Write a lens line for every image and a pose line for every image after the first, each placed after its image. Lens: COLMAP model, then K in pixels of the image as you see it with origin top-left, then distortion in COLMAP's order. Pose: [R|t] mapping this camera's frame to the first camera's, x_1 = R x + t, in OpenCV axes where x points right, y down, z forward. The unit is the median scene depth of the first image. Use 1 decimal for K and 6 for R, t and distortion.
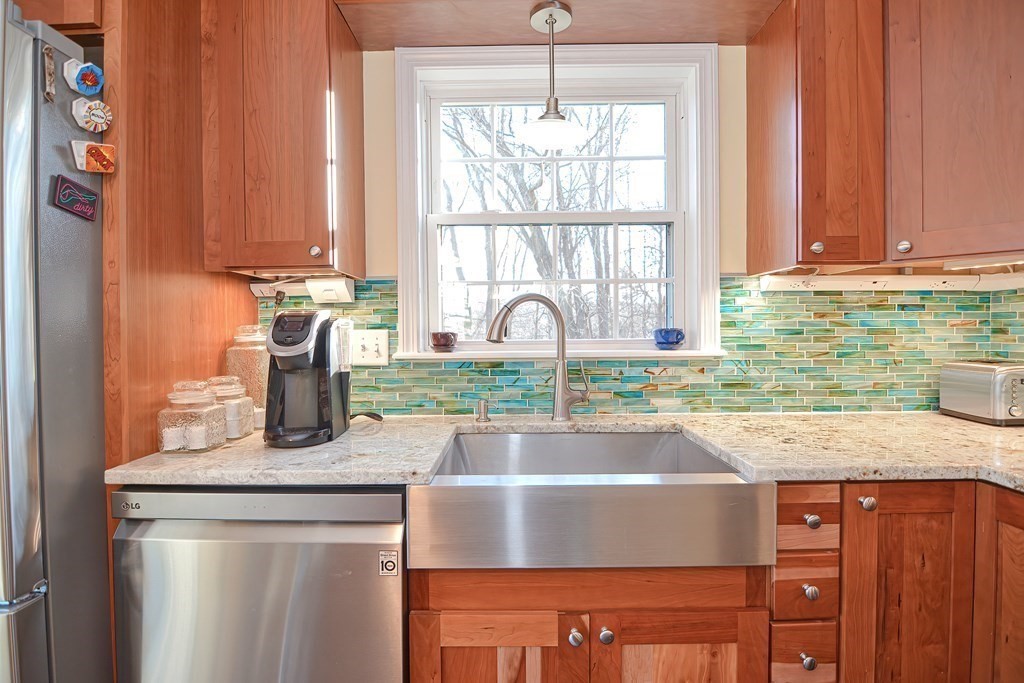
lens RADIAL K [[502.1, 0, 514.4], [0, 502.1, 338.4], [0, 0, 1]] dist [-0.003512, -0.011739]
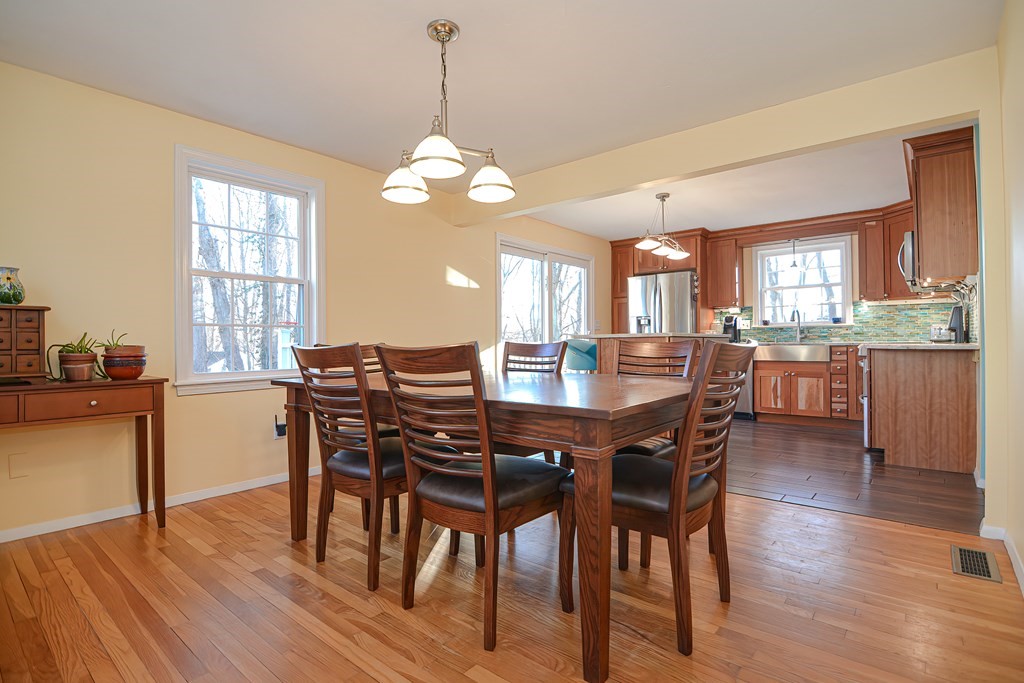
lens RADIAL K [[502.1, 0, 514.4], [0, 502.1, 338.4], [0, 0, 1]] dist [-0.003512, -0.011739]
pose [[0.772306, -0.002656, -0.635245, 0.953568], [-0.004850, 0.999937, -0.010077, 0.206219], [0.635232, 0.010863, 0.772245, -3.741560]]
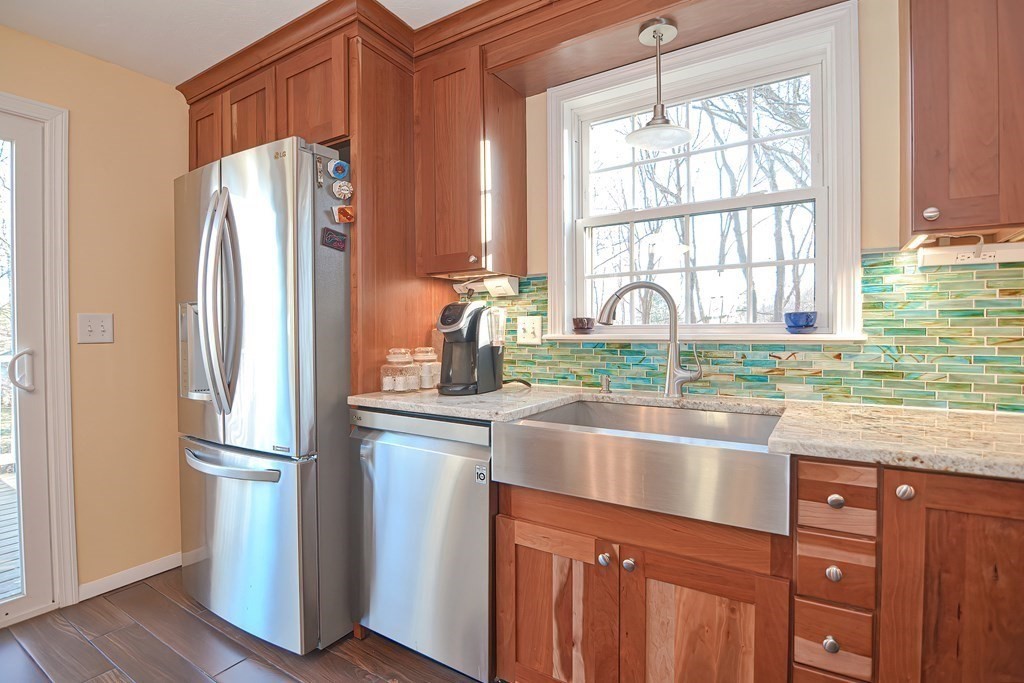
lens RADIAL K [[502.1, 0, 514.4], [0, 502.1, 338.4], [0, 0, 1]] dist [-0.003512, -0.011739]
pose [[0.846791, 0.012129, -0.531788, 0.431356], [-0.008636, 0.999922, 0.009056, 0.033369], [0.531856, -0.003076, 0.846829, -0.118123]]
